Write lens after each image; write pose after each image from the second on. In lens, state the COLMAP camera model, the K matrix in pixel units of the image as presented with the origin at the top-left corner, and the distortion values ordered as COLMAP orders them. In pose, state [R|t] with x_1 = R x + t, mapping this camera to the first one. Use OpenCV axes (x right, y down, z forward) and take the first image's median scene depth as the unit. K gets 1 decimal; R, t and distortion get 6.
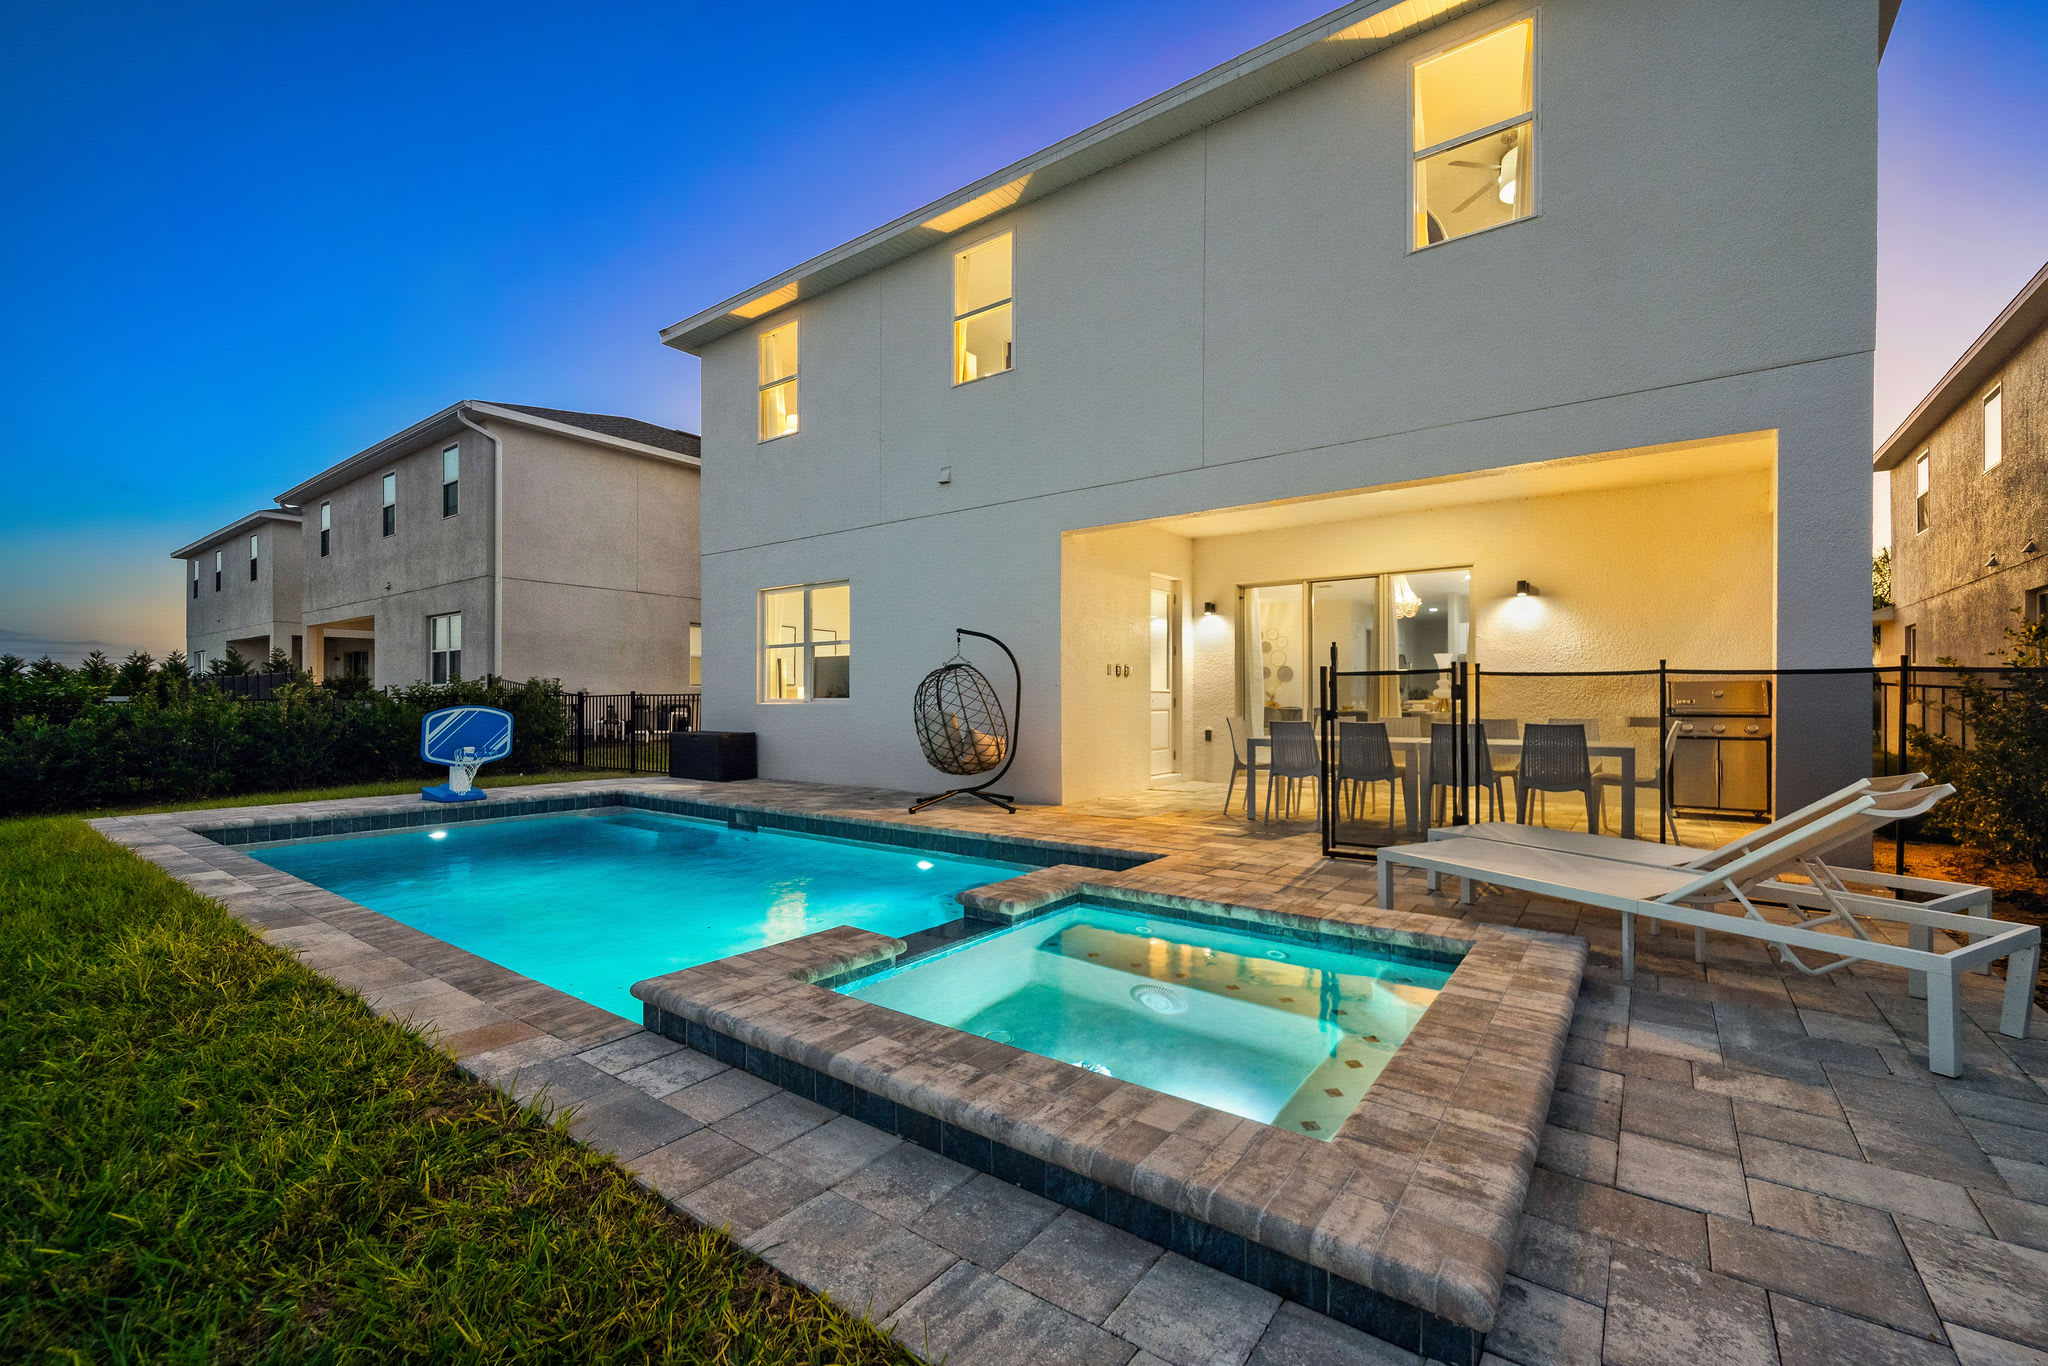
lens RADIAL K [[842.4, 0, 1016.9], [0, 842.4, 702.6], [0, 0, 1]] dist [-0.001200, -0.000073]
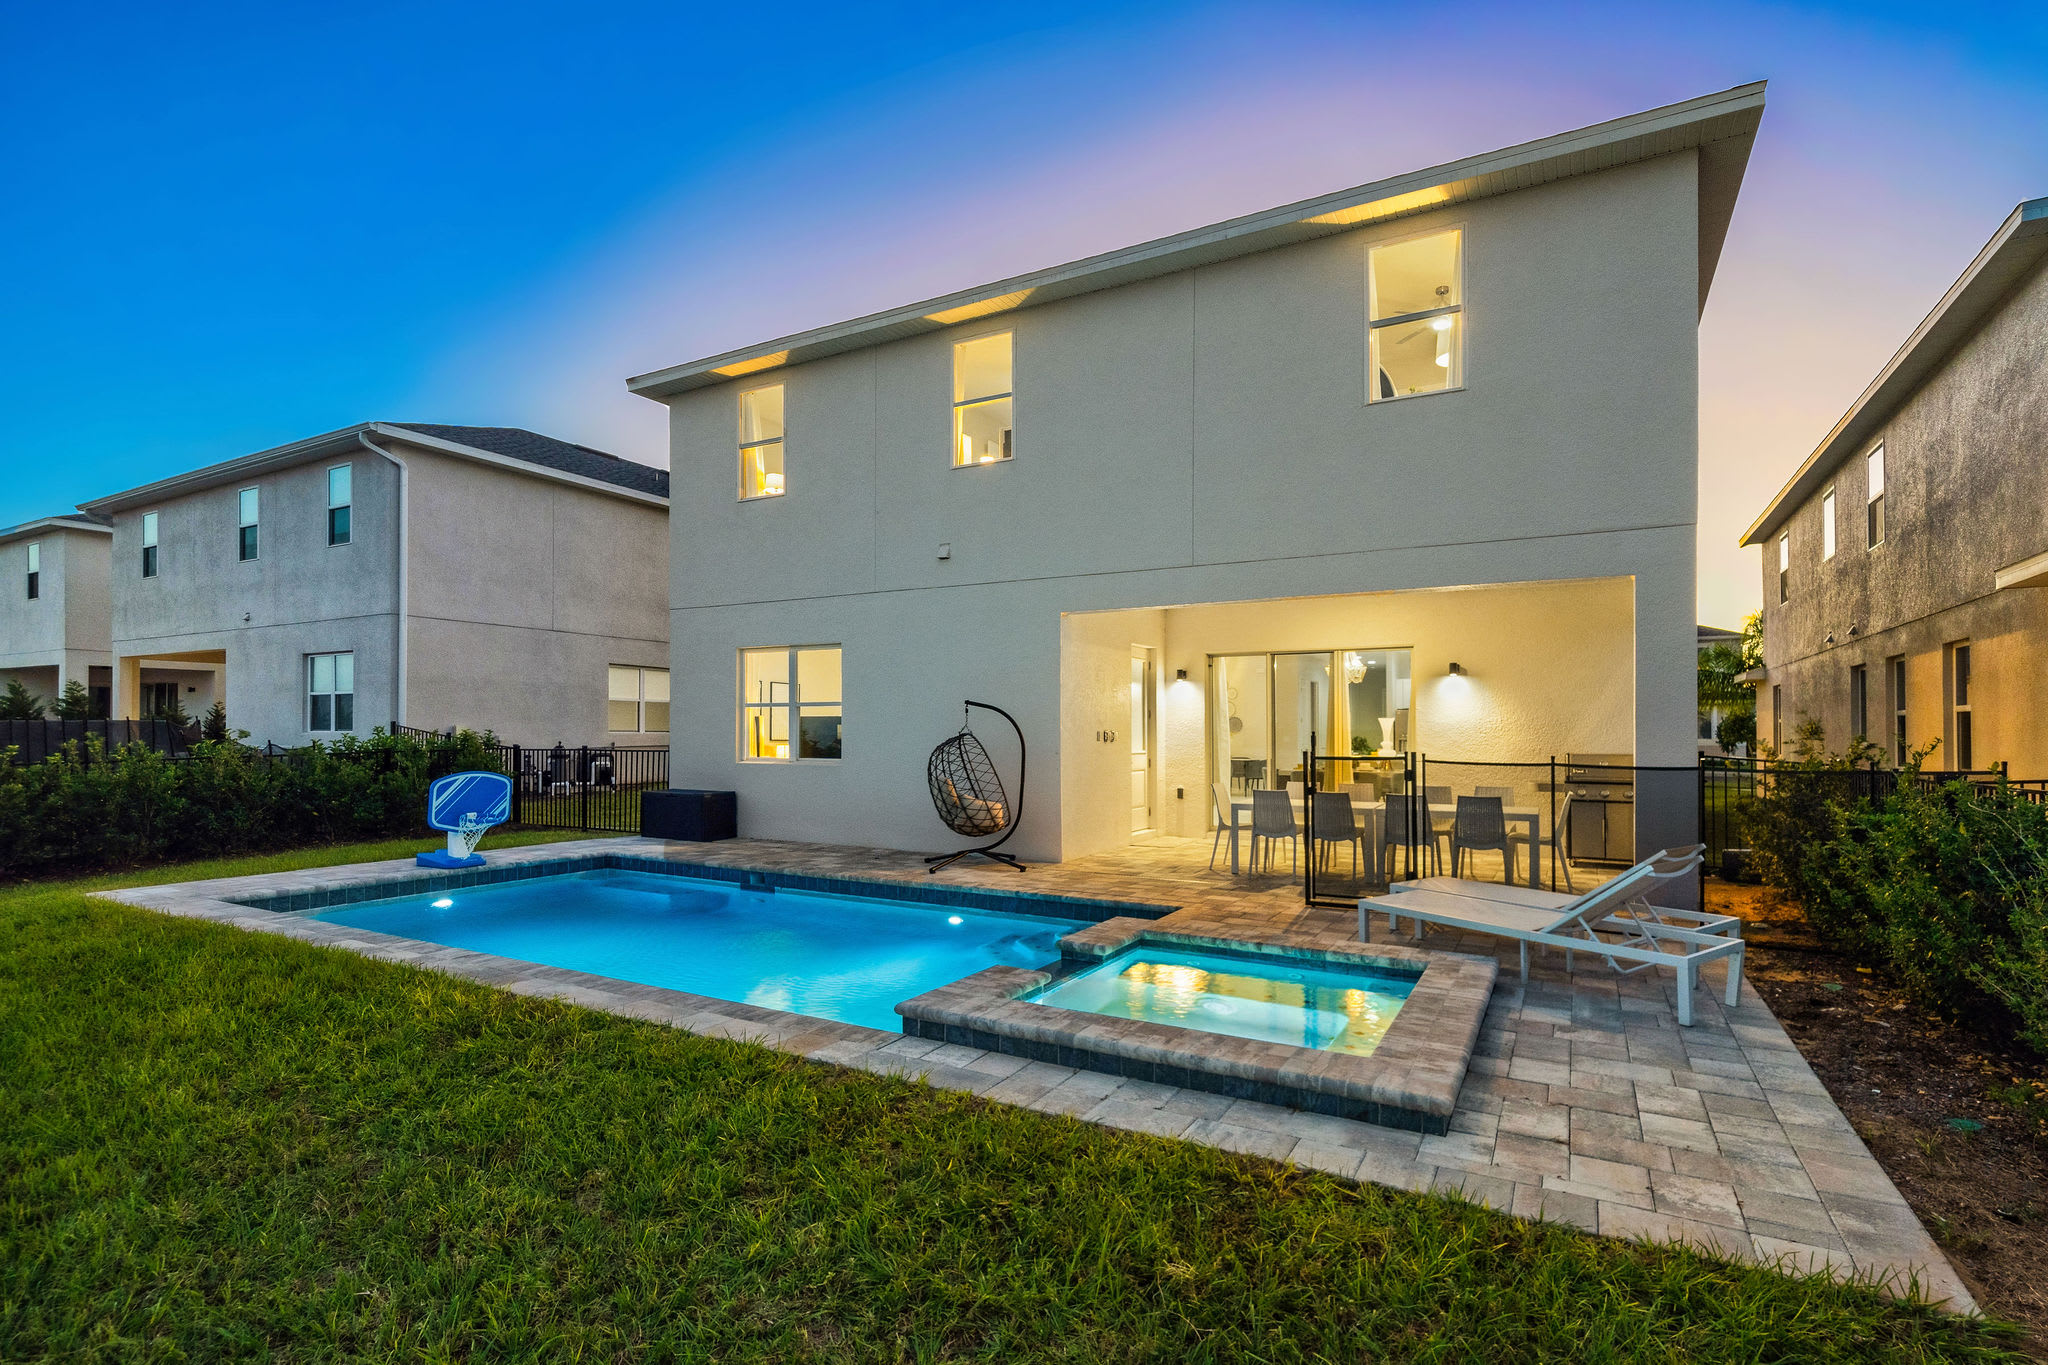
lens RADIAL K [[956.8, 0, 1036.8], [0, 956.8, 717.9], [0, 0, 1]] dist [-0.000576, -0.000122]
pose [[0.991137, 0.005041, 0.132746, -0.148236], [-0.002951, 0.999869, -0.015941, -0.047667], [-0.132809, 0.015408, 0.991022, -0.236263]]
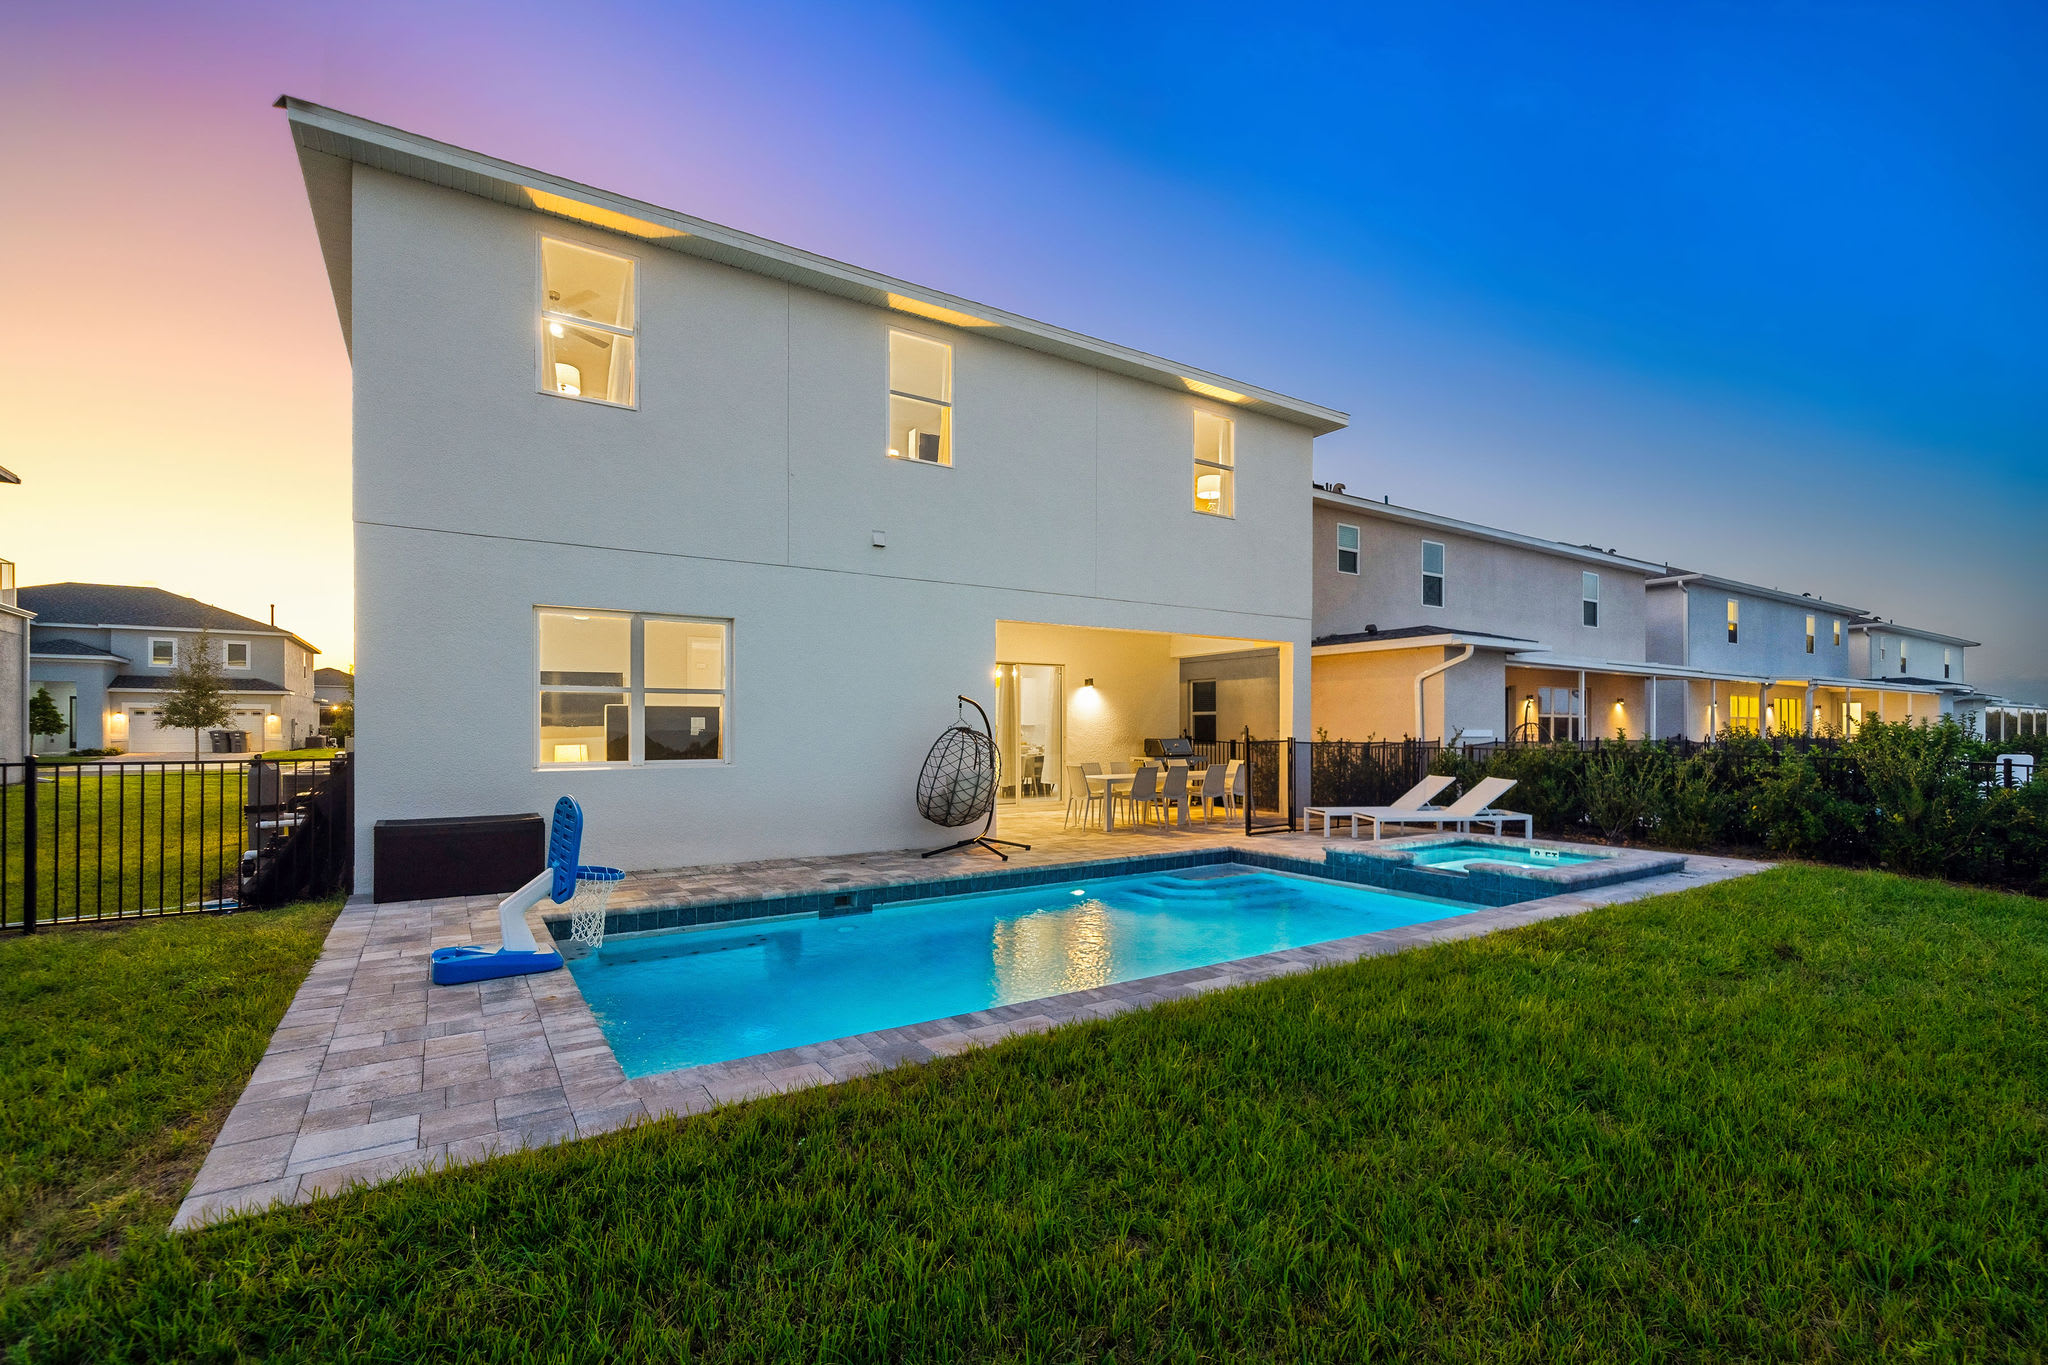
lens RADIAL K [[899.1, 0, 1021.4], [0, 899.1, 723.5], [0, 0, 1]] dist [-0.000492, -0.000065]
pose [[0.350518, 0.003927, 0.936548, -1.200560], [0.002257, 0.999985, -0.005038, -0.045556], [-0.936553, 0.003879, 0.350504, 0.524963]]
